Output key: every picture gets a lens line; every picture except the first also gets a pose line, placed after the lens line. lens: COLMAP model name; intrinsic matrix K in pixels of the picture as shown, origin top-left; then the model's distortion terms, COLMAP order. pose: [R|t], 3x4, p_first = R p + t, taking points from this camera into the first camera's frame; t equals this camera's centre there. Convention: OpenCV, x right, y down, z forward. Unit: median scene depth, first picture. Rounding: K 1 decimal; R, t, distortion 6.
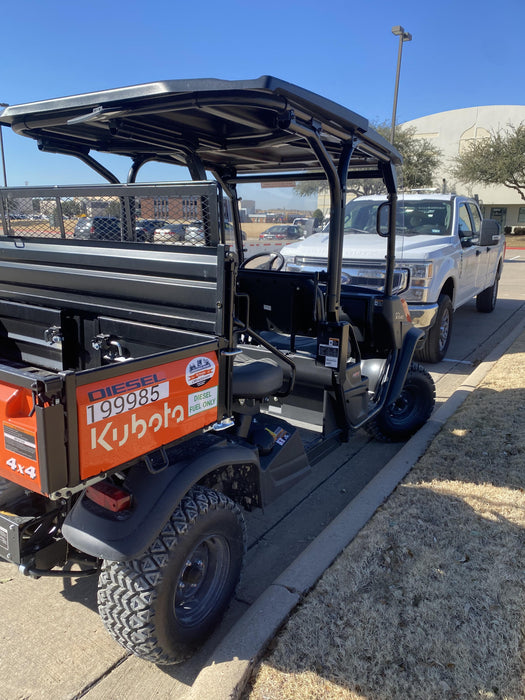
lens RADIAL K [[530.4, 0, 260.4], [0, 530.4, 364.9], [0, 0, 1]] dist [0.069181, -0.132440]
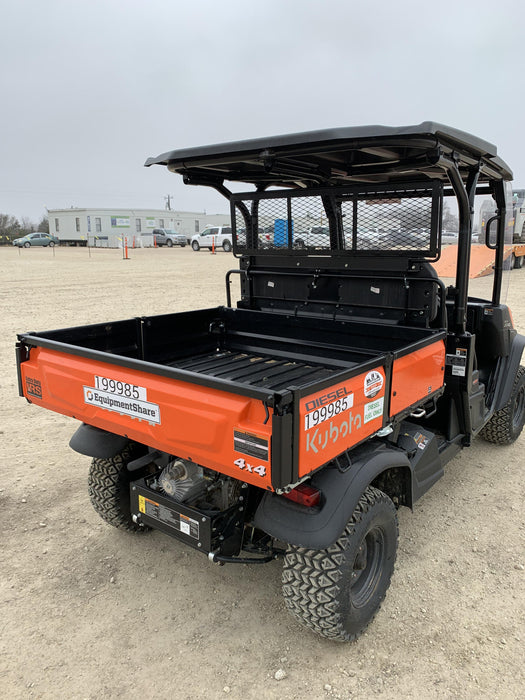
lens RADIAL K [[536.2, 0, 266.7], [0, 536.2, 363.5], [0, 0, 1]] dist [0.025520, -0.000326]
pose [[0.996360, -0.009854, -0.084668, -0.247576], [0.008973, 0.999902, -0.010774, -0.021613], [0.084766, 0.009975, 0.996351, -0.166493]]
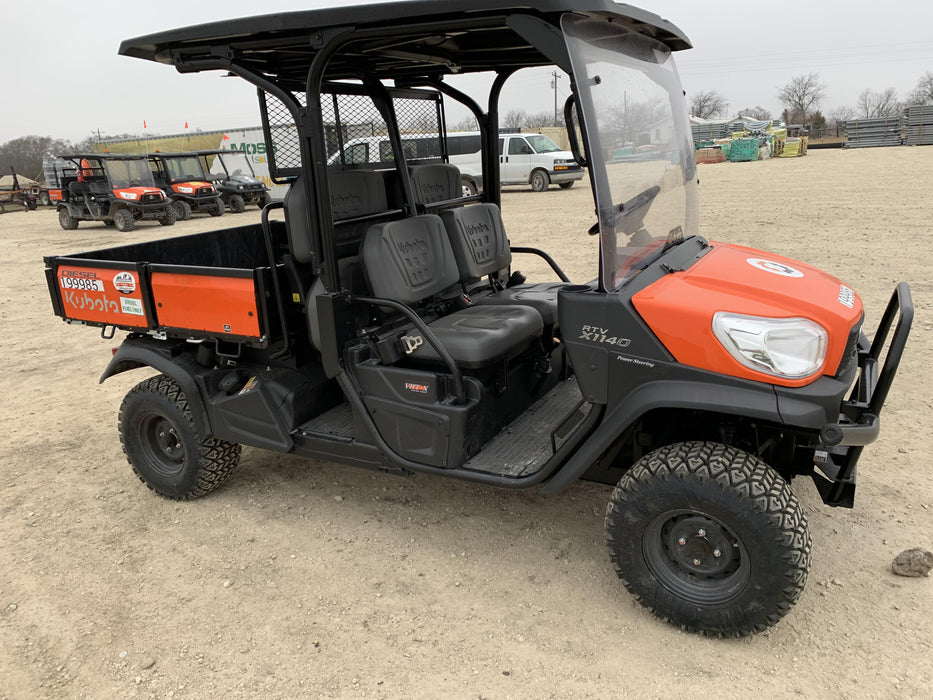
lens RADIAL K [[685.9, 0, 467.3], [0, 685.9, 354.0], [0, 0, 1]] dist [0.007430, 0.002586]
pose [[0.091157, 0.267349, -0.959278, 1.729098], [-0.194509, 0.949515, 0.246144, -0.424673], [0.976656, 0.164151, 0.138557, 1.674856]]
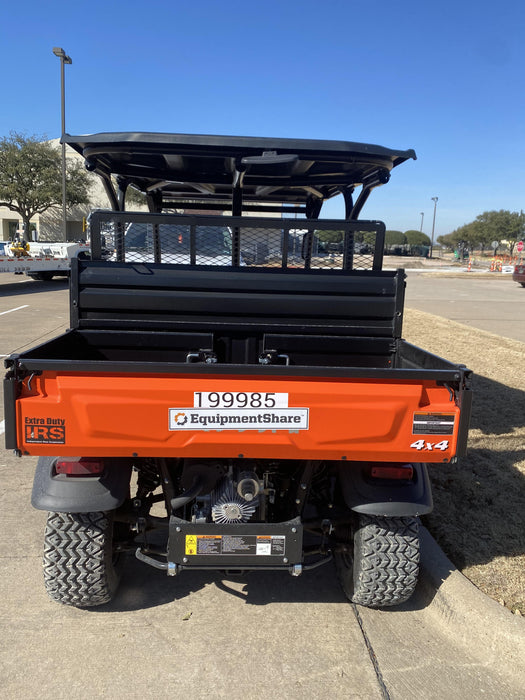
lens RADIAL K [[525.8, 0, 262.5], [0, 525.8, 350.0], [0, 0, 1]] dist [0.053411, -0.108791]
pose [[0.803114, -0.104578, 0.586576, -1.213781], [0.135078, 0.990800, -0.008299, -0.063404], [-0.580312, 0.085899, 0.809851, 0.150888]]
